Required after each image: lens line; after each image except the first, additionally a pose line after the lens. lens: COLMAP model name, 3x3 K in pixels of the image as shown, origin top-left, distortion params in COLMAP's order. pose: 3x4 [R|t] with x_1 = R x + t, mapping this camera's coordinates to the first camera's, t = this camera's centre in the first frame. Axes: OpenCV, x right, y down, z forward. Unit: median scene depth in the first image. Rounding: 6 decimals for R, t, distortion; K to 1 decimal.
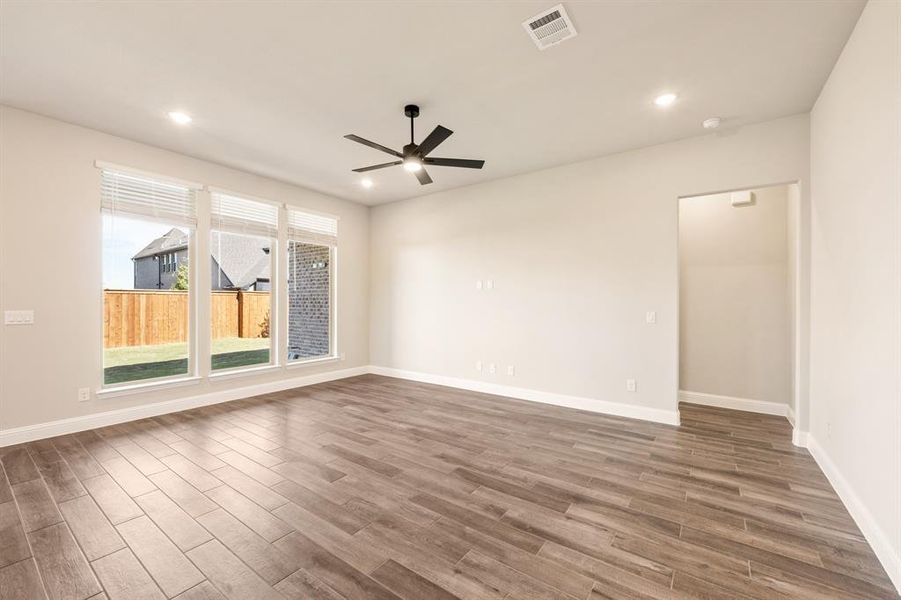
lens RADIAL K [[368.7, 0, 447.1], [0, 368.7, 302.0], [0, 0, 1]] dist [0.003839, 0.000514]
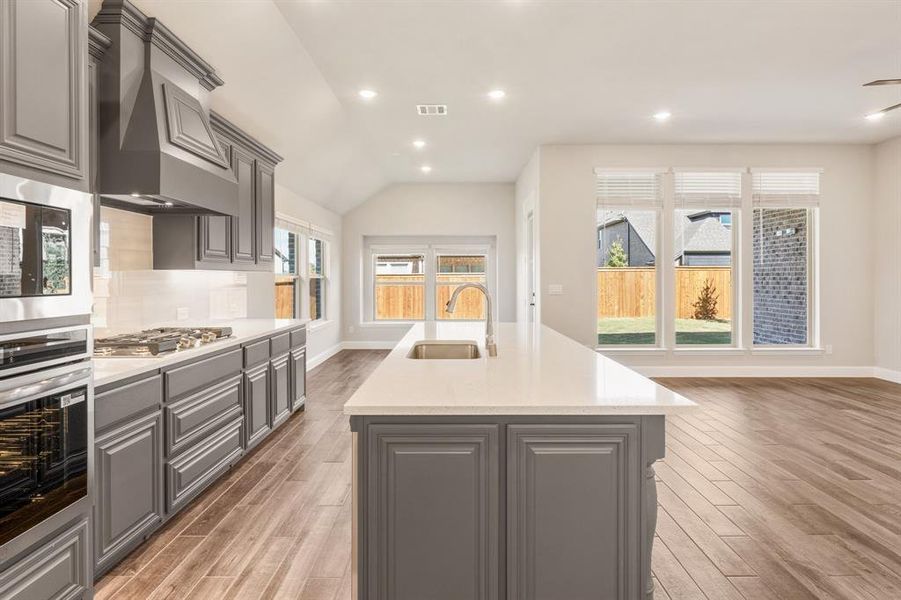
lens RADIAL K [[433.9, 0, 463.1], [0, 433.9, 279.1], [0, 0, 1]] dist [0.000197, 0.000769]
pose [[0.595065, -0.003867, -0.803668, -0.010007], [0.005355, 0.999985, -0.000846, -0.000529], [0.803660, -0.003800, 0.595077, -0.155879]]
